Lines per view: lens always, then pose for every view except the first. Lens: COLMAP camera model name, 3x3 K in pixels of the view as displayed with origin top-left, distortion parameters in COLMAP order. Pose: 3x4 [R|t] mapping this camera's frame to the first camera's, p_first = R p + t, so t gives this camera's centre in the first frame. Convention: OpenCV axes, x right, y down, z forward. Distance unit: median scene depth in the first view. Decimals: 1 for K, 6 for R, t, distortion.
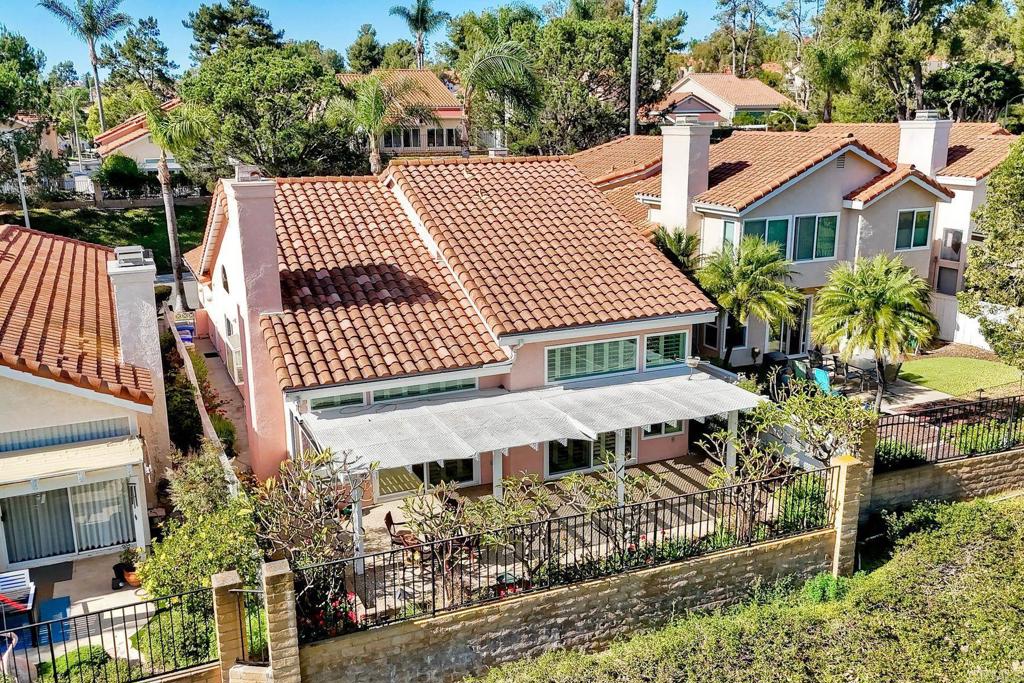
lens RADIAL K [[894.4, 0, 512.0], [0, 894.4, 341.5], [0, 0, 1]] dist [0.072273, -0.083638]
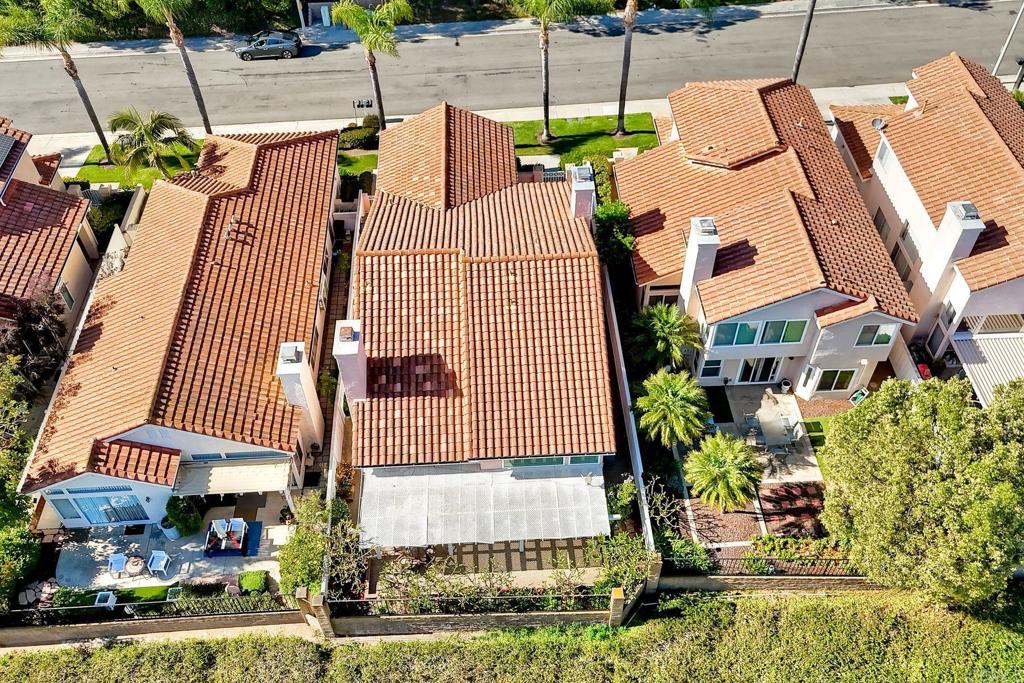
lens RADIAL K [[894.4, 0, 512.0], [0, 894.4, 341.5], [0, 0, 1]] dist [0.072273, -0.083638]
pose [[0.930572, 0.268542, -0.248840, 0.423888], [-0.082930, 0.816637, 0.571163, -1.156222], [0.356593, -0.510872, 0.782209, -0.231679]]
